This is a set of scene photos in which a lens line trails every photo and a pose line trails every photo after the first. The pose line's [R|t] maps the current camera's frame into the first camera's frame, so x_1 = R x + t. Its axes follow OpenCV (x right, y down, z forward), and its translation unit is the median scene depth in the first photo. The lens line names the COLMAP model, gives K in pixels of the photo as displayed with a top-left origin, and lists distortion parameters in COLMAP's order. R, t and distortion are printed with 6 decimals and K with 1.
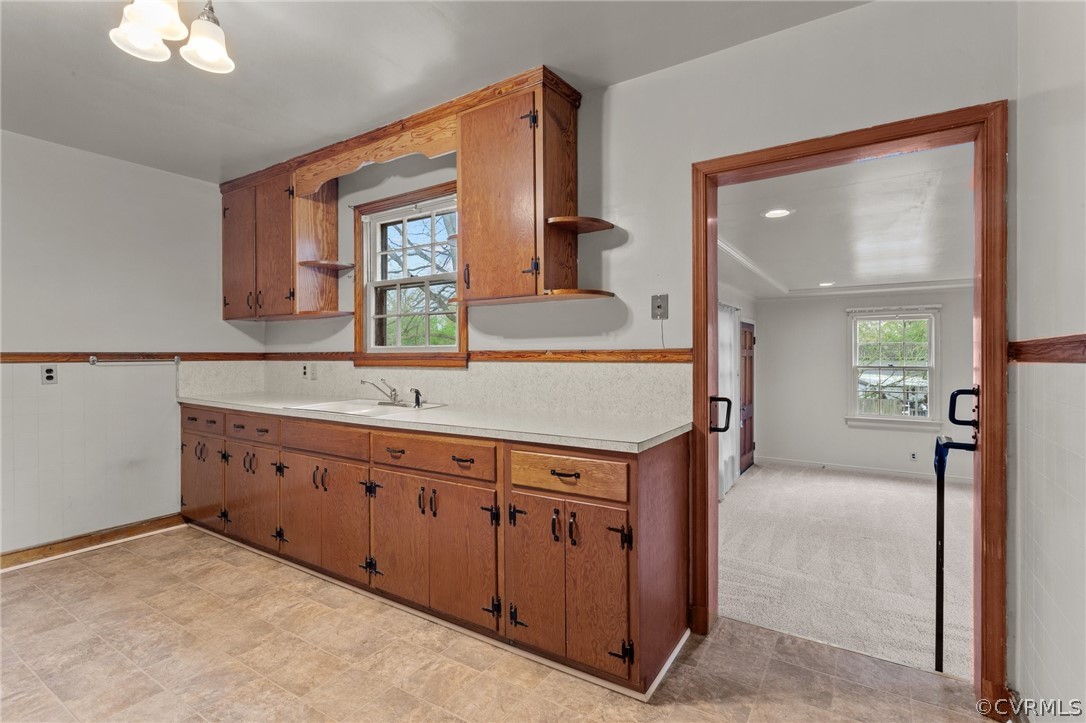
lens RADIAL K [[514.0, 0, 558.6], [0, 514.0, 353.3], [0, 0, 1]] dist [-0.002773, 0.002452]
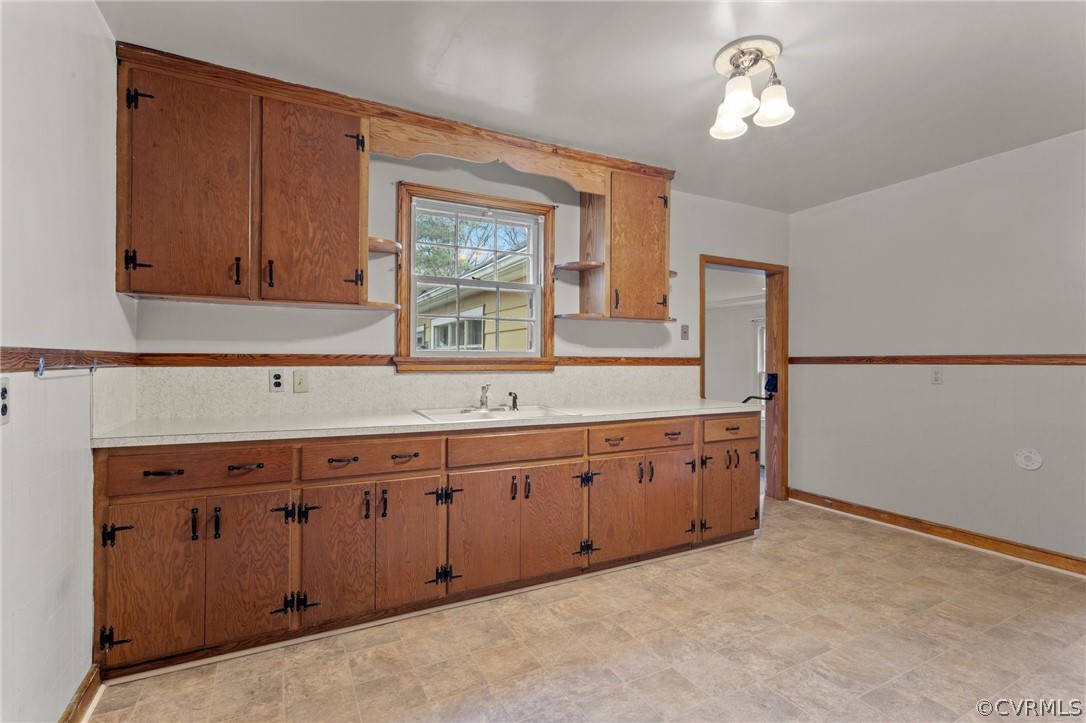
lens RADIAL K [[514.0, 0, 546.0], [0, 514.0, 357.3], [0, 0, 1]] dist [-0.002773, 0.002452]
pose [[0.494900, 0.010342, 0.868889, -1.191771], [-0.007723, 0.999942, -0.007503, 0.006013], [-0.868916, -0.002997, 0.494951, 0.447823]]
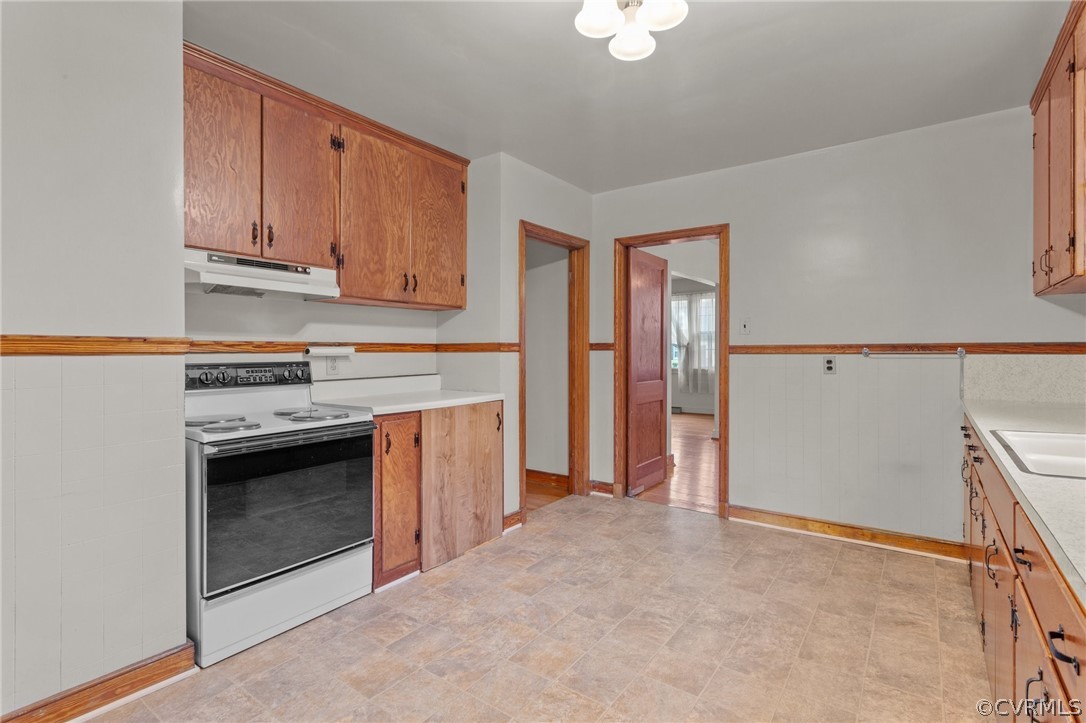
lens RADIAL K [[514.0, 0, 538.1], [0, 514.0, 353.2], [0, 0, 1]] dist [-0.002773, 0.002452]
pose [[-0.080114, 0.008251, -0.996752, 0.133580], [0.007296, 0.999944, 0.007691, 0.003754], [0.996759, -0.006657, -0.080169, 0.504512]]
